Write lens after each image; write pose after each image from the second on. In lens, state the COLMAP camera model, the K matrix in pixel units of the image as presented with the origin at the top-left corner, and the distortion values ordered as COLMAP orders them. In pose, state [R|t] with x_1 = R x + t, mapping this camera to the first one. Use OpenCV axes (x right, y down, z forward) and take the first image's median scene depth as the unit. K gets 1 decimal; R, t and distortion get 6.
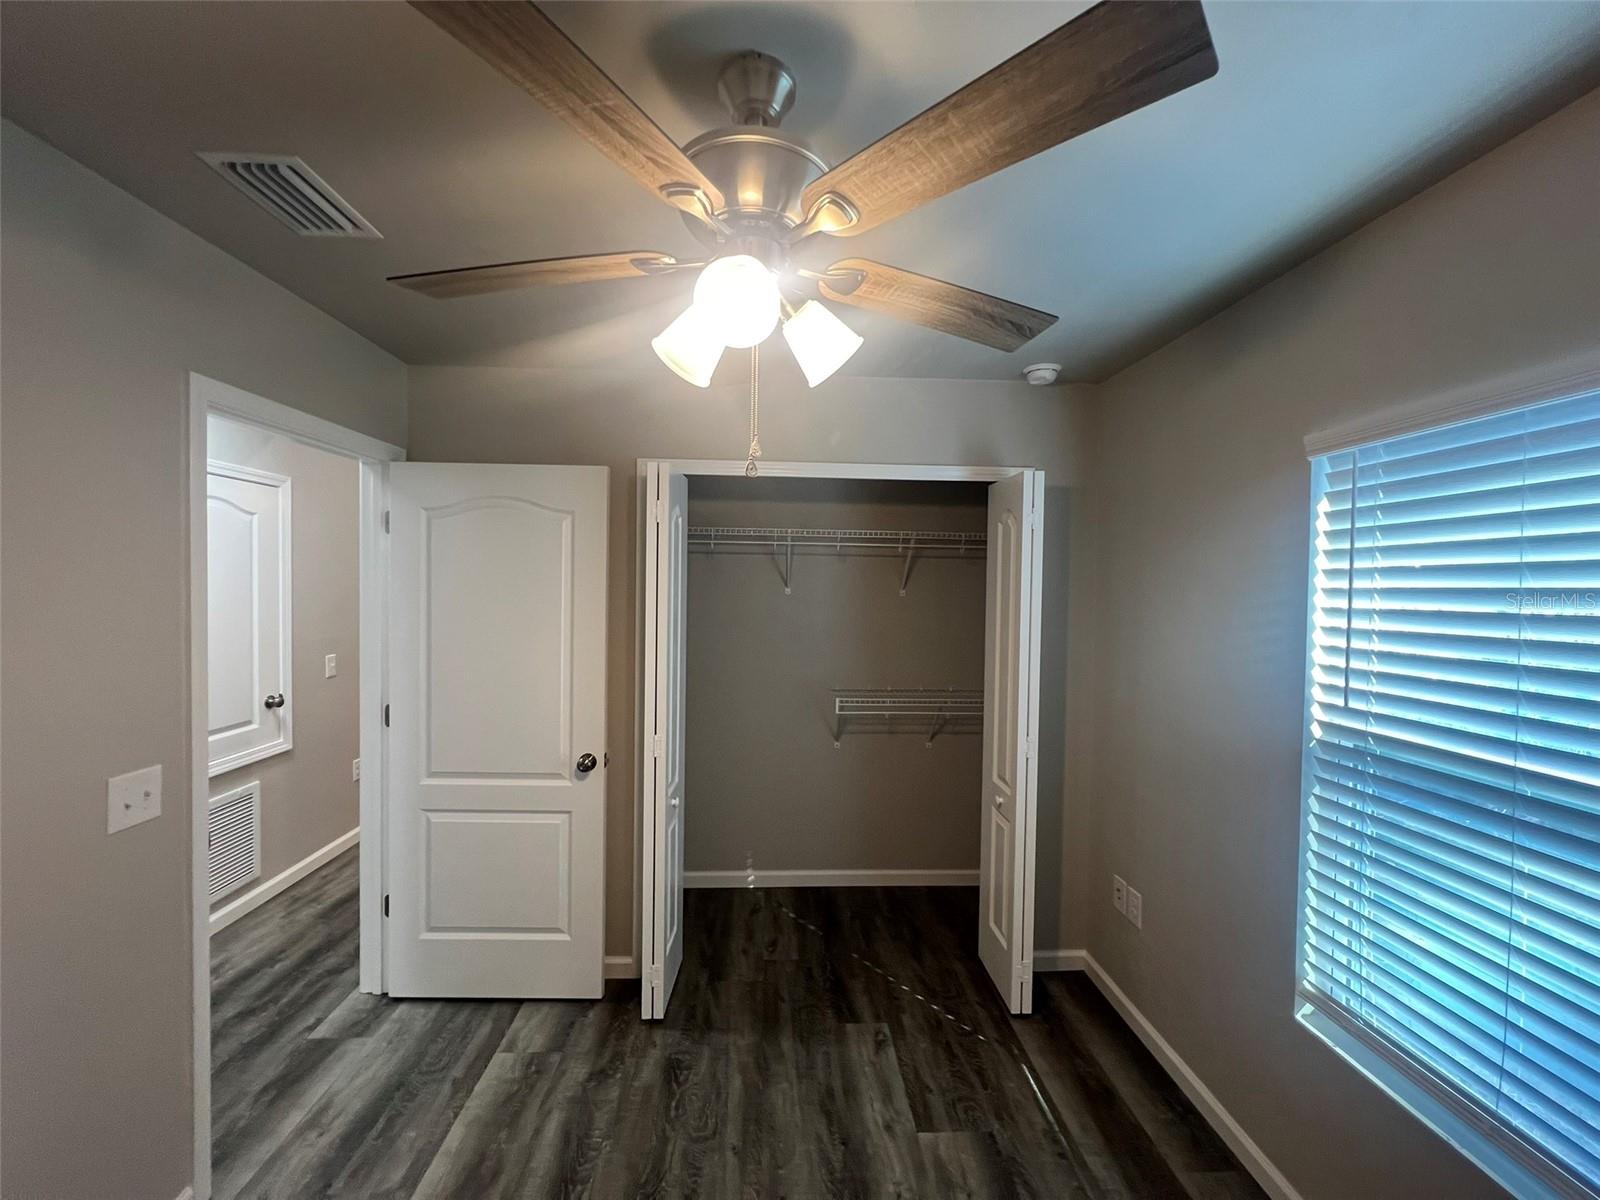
lens RADIAL K [[640.9, 0, 795.9], [0, 640.9, 597.4], [0, 0, 1]] dist [-0.004191, 0.001352]
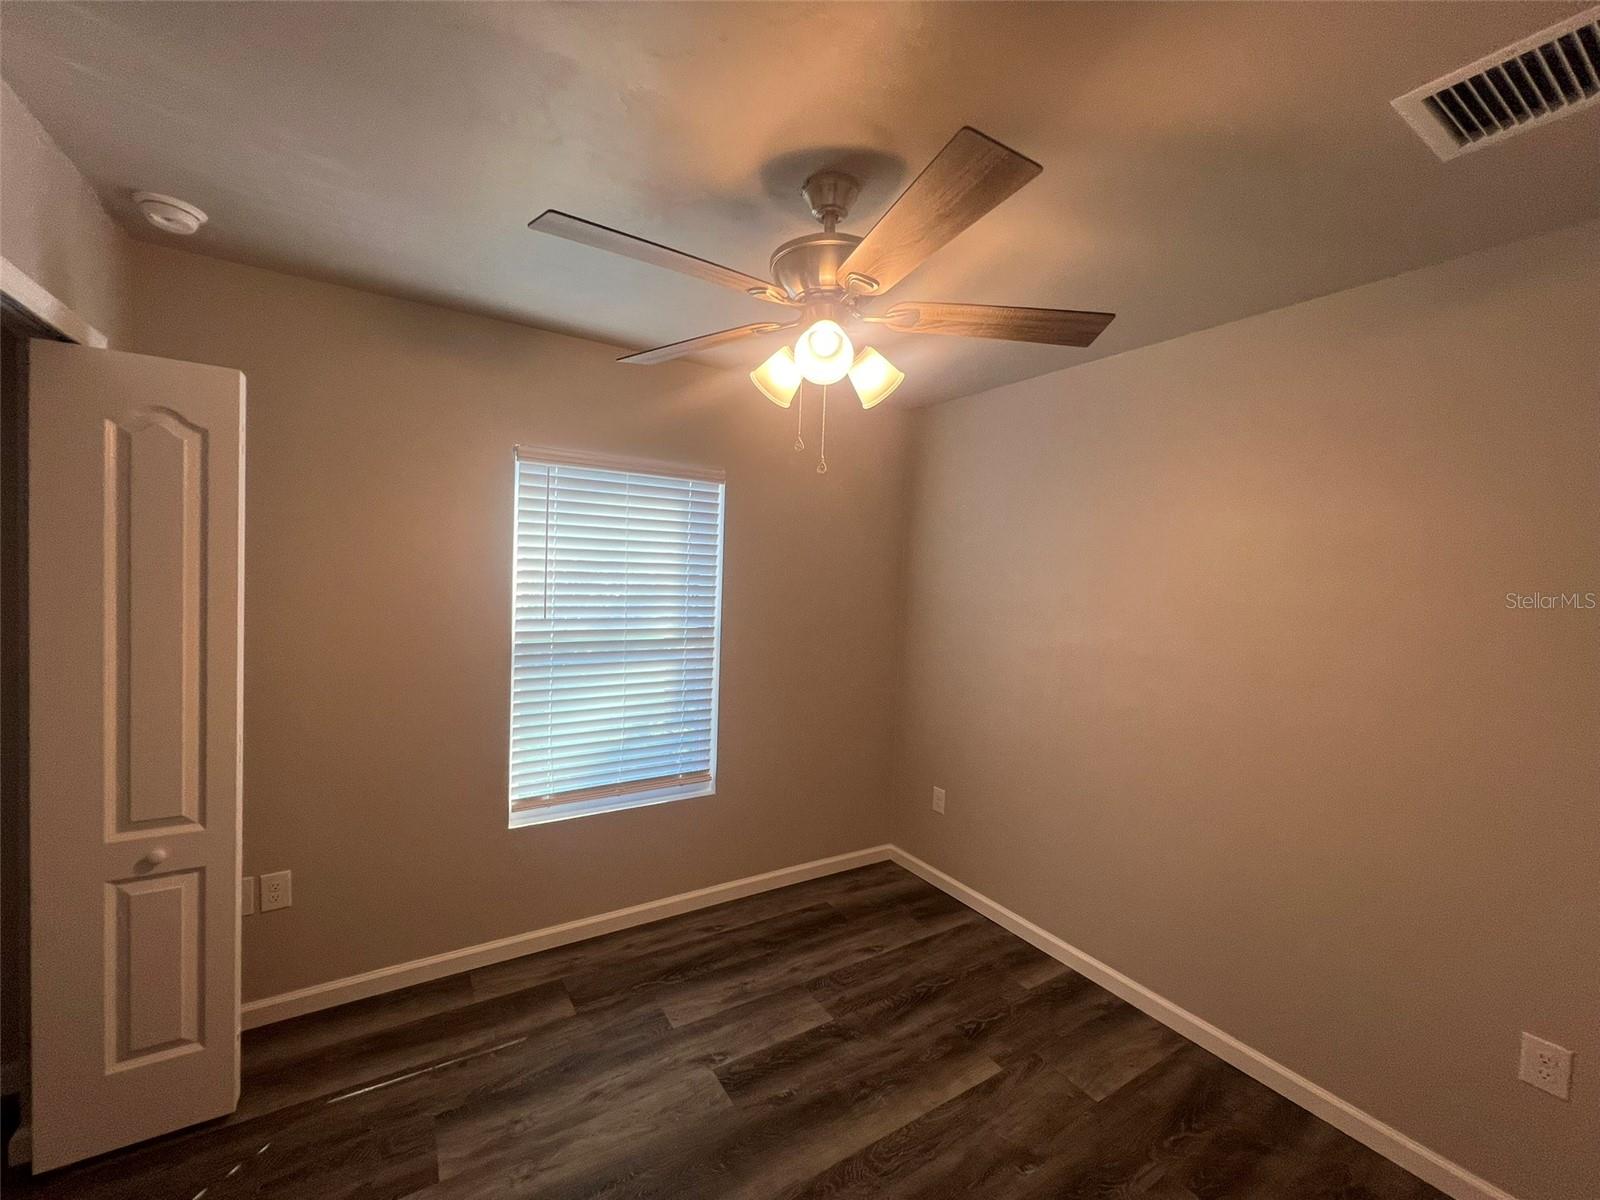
lens RADIAL K [[640.9, 0, 795.9], [0, 640.9, 597.4], [0, 0, 1]] dist [-0.004191, 0.001352]
pose [[-0.498311, -0.081486, 0.863161, -0.860808], [-0.040256, 0.996674, 0.070850, -0.027551], [-0.866063, 0.000558, -0.499934, 1.208329]]
